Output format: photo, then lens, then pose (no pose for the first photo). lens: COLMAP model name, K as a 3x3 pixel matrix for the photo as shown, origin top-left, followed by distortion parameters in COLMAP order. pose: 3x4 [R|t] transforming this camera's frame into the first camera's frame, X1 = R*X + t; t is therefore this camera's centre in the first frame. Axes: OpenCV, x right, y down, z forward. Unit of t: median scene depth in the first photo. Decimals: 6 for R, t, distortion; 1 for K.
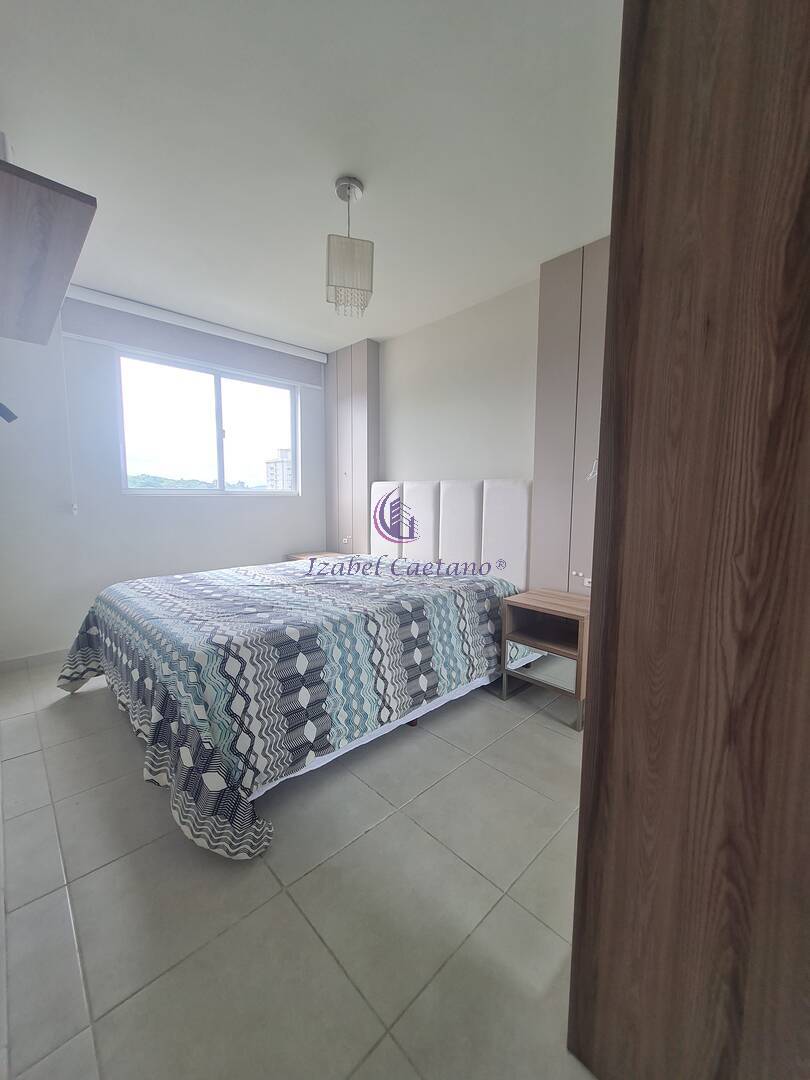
lens RADIAL K [[421.5, 0, 404.0], [0, 421.5, 538.2], [0, 0, 1]] dist [0.001460, -0.000722]
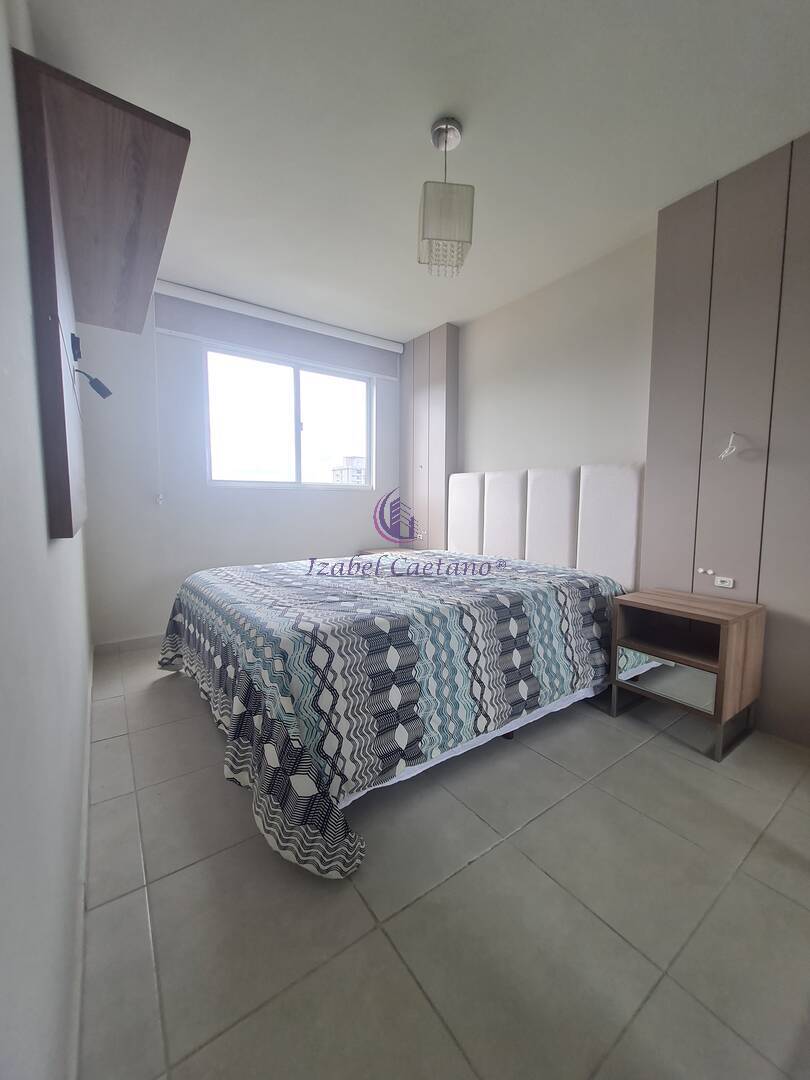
lens RADIAL K [[421.5, 0, 403.6], [0, 421.5, 537.1], [0, 0, 1]] dist [0.001460, -0.000722]
pose [[0.989054, 0.008561, -0.147305, -0.080407], [-0.010857, 0.999832, -0.014789, 0.049399], [0.147153, 0.016226, 0.988981, 0.111323]]
